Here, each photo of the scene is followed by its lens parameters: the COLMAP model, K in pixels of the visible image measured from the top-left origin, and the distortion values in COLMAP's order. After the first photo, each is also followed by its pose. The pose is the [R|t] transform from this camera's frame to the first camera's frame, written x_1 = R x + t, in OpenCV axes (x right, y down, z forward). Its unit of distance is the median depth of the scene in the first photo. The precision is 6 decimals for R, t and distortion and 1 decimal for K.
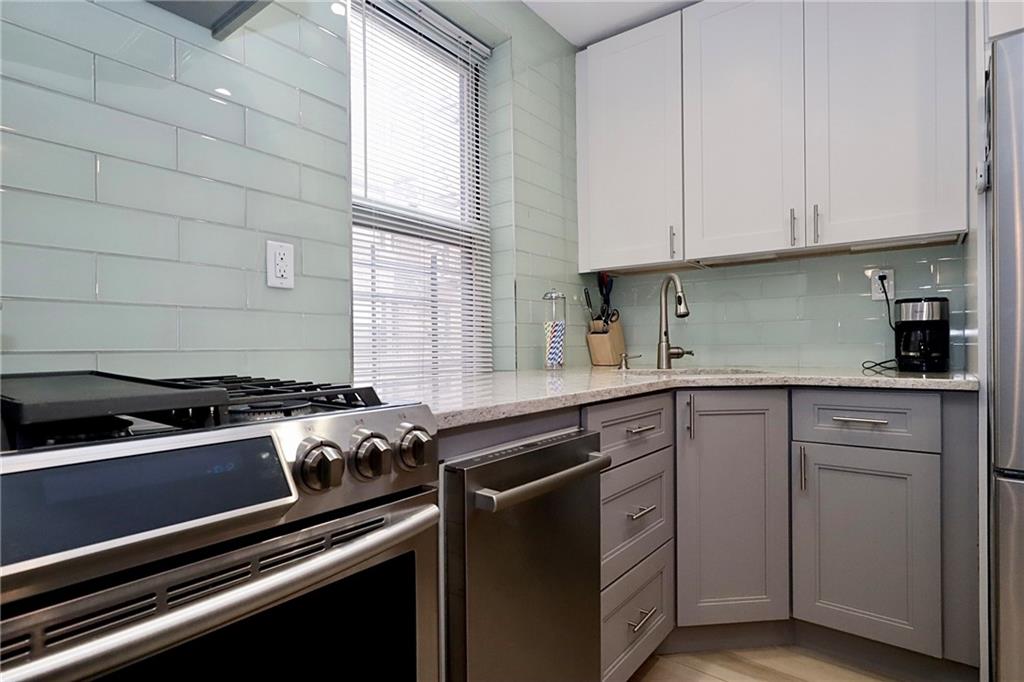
lens RADIAL K [[543.0, 0, 511.5], [0, 543.0, 343.4], [0, 0, 1]] dist [-0.005401, 0.002324]
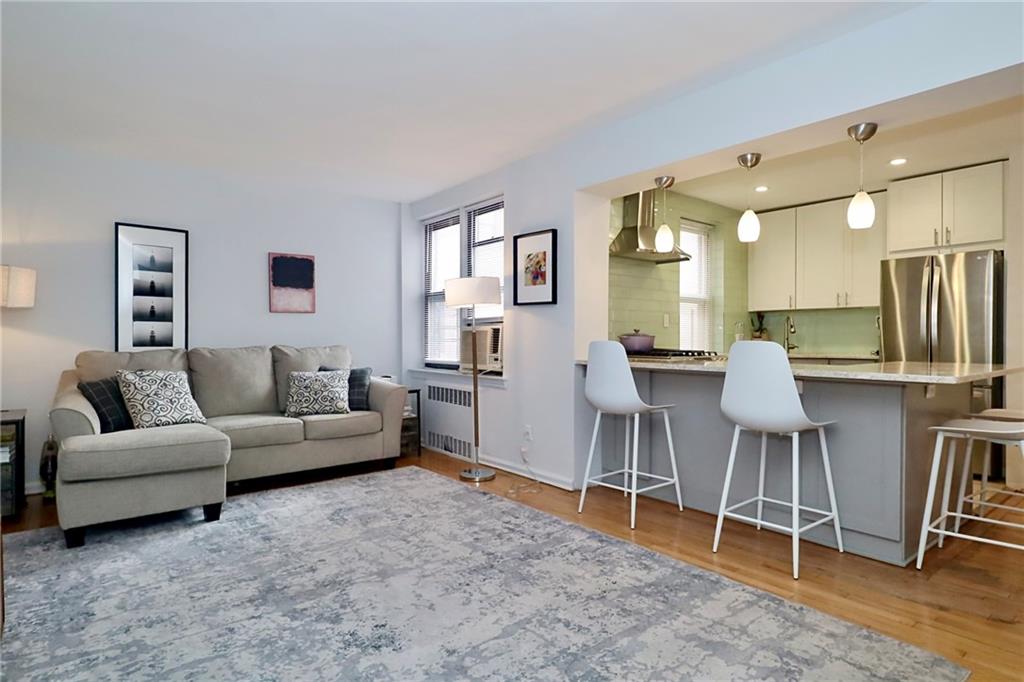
lens RADIAL K [[554.5, 0, 510.1], [0, 554.5, 342.3], [0, 0, 1]] dist [0.000850, -0.000721]
pose [[0.970206, 0.014418, -0.241852, -0.331003], [-0.010762, 0.999807, 0.016429, -0.031002], [0.242042, -0.013337, 0.970174, -1.769714]]
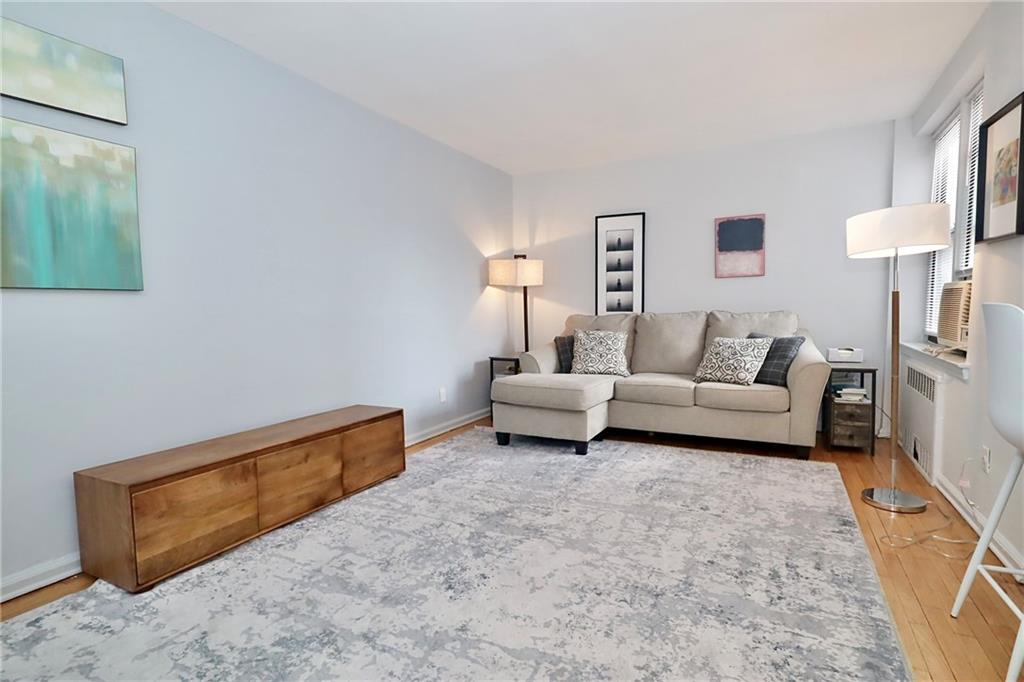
lens RADIAL K [[504.0, 0, 514.0], [0, 504.0, 345.1], [0, 0, 1]] dist [0.001253, -0.000972]
pose [[0.172344, 0.083815, -0.981465, 0.084157], [0.017350, 0.995961, 0.088100, -0.026950], [0.984884, -0.032212, 0.170193, -1.035617]]
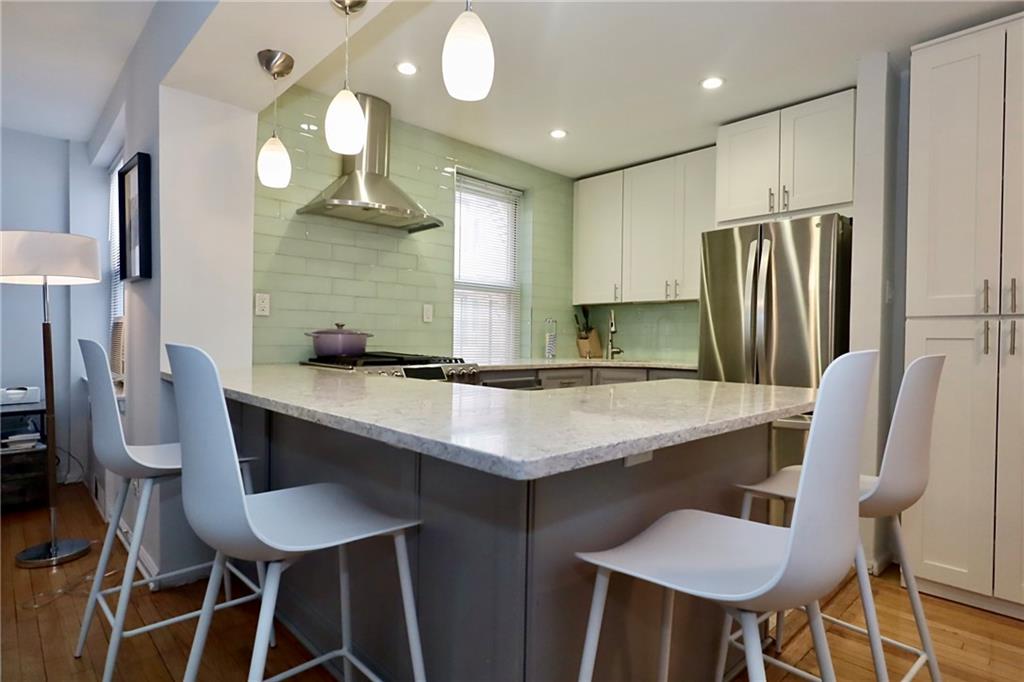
lens RADIAL K [[543.0, 0, 507.2], [0, 543.0, 349.1], [0, 0, 1]] dist [-0.005401, 0.002324]
pose [[0.987433, 0.027849, -0.155567, 0.225465], [-0.023830, 0.999334, 0.027640, -0.032964], [0.156233, -0.023586, 0.987439, -0.946591]]
